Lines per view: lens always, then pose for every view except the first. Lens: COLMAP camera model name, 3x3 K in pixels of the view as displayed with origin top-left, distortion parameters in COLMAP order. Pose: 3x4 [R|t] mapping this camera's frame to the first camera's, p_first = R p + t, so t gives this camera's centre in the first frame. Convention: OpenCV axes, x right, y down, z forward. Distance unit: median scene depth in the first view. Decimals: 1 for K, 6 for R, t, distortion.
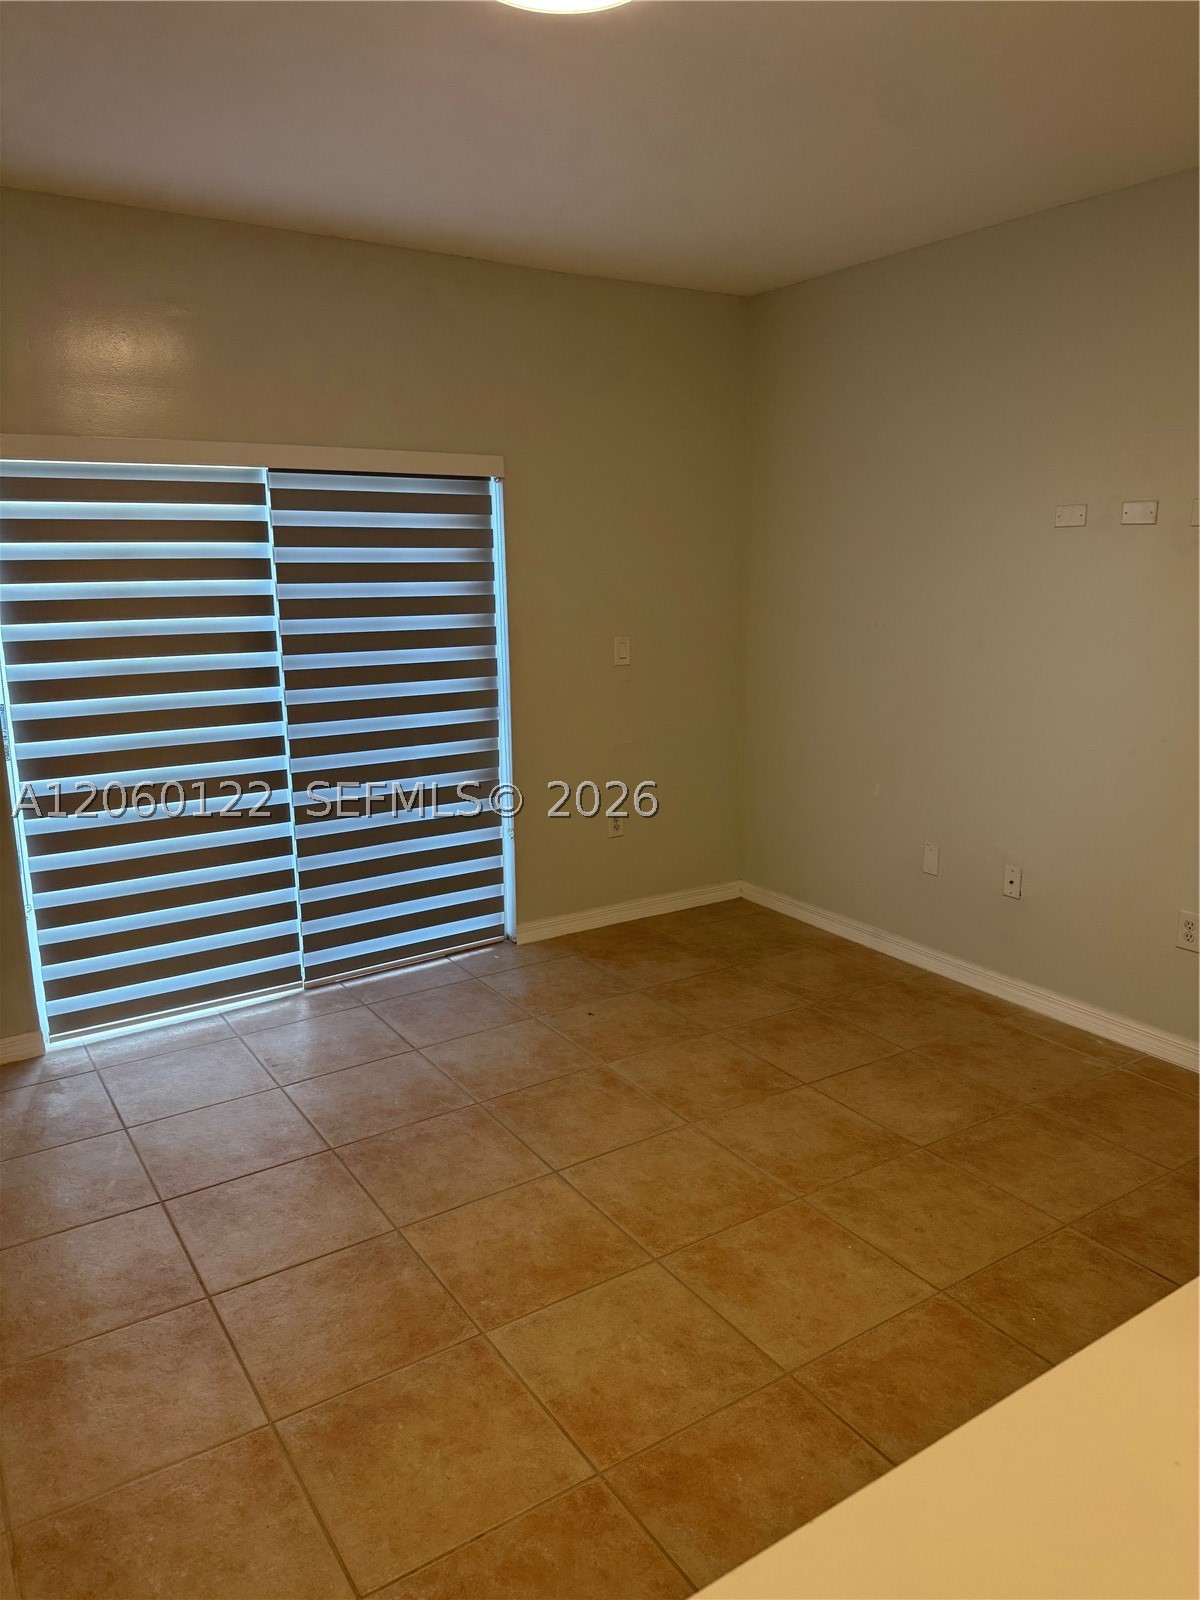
lens RADIAL K [[1120.4, 0, 599.8], [0, 1120.4, 799.1], [0, 0, 1]] dist [0.031148, -0.057264]
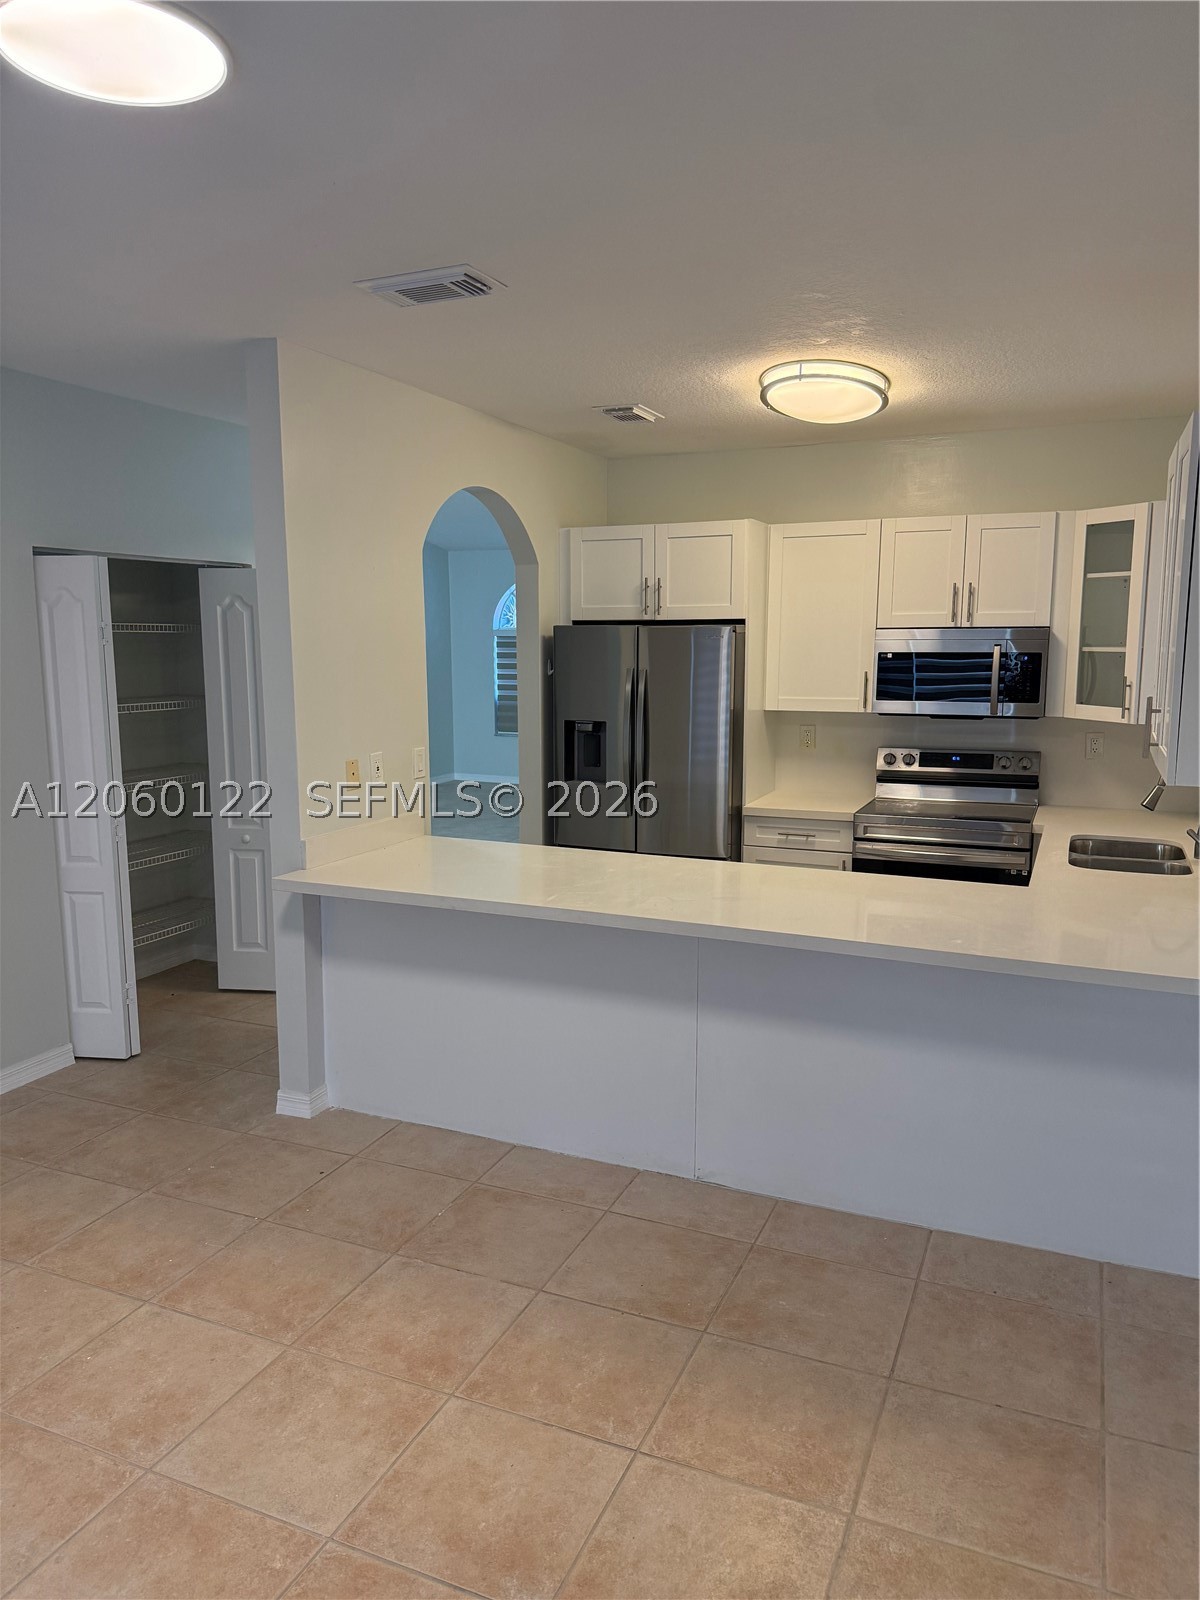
lens RADIAL K [[1120.4, 0, 595.9], [0, 1120.4, 792.9], [0, 0, 1]] dist [0.031148, -0.057264]
pose [[-0.547443, -0.103376, 0.830433, -0.975890], [0.182612, 0.953669, 0.239099, -0.292699], [-0.816675, 0.282541, -0.503202, 1.193855]]
